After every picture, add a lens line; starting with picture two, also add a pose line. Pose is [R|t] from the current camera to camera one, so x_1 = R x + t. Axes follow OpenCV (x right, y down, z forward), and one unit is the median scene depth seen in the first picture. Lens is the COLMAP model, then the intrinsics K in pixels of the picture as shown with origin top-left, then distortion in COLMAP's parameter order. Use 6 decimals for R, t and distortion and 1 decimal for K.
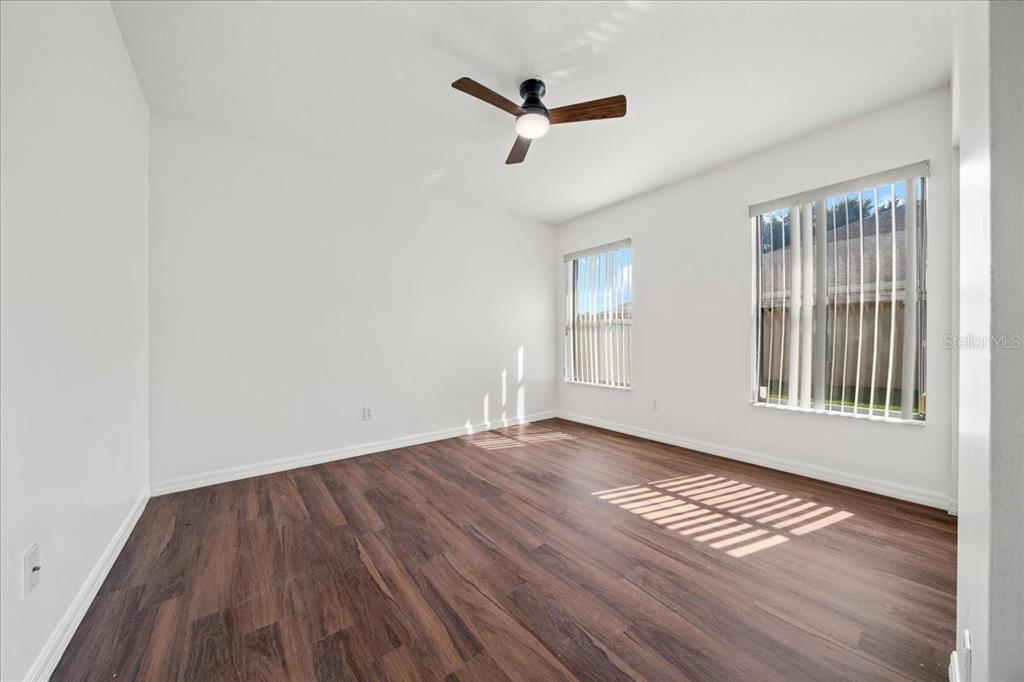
lens RADIAL K [[351.0, 0, 509.8], [0, 351.0, 343.3], [0, 0, 1]] dist [-0.008302, 0.000114]
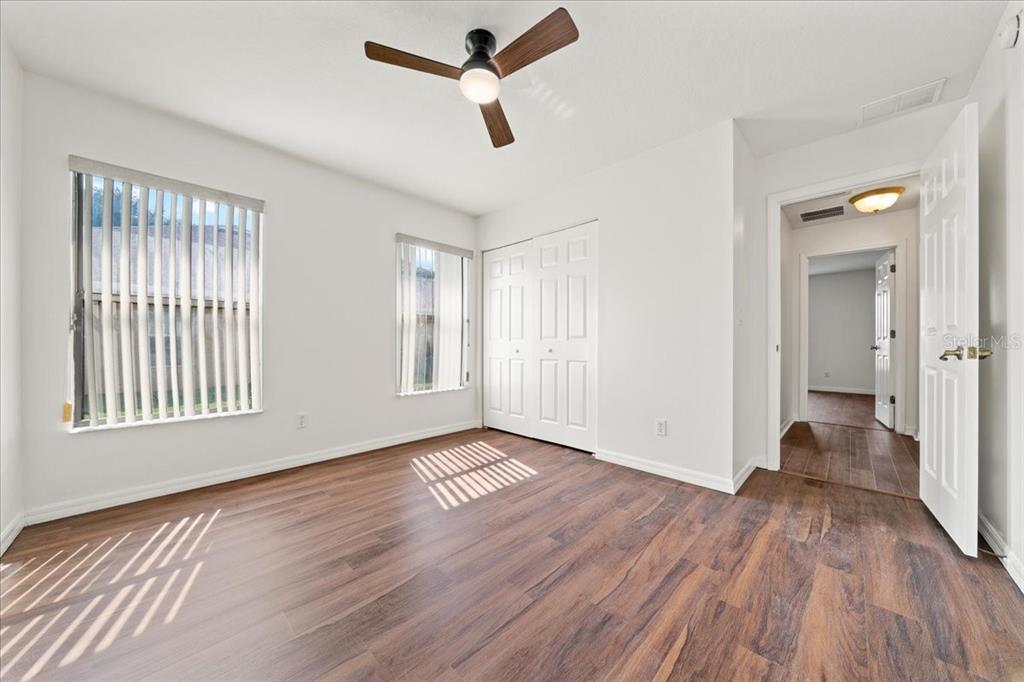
lens RADIAL K [[351.0, 0, 509.8], [0, 351.0, 343.3], [0, 0, 1]] dist [-0.008302, 0.000114]
pose [[-0.130802, 0.002076, 0.991406, -0.910530], [0.007980, 0.999968, -0.001041, -0.011007], [-0.991376, 0.007776, -0.130814, 1.212129]]
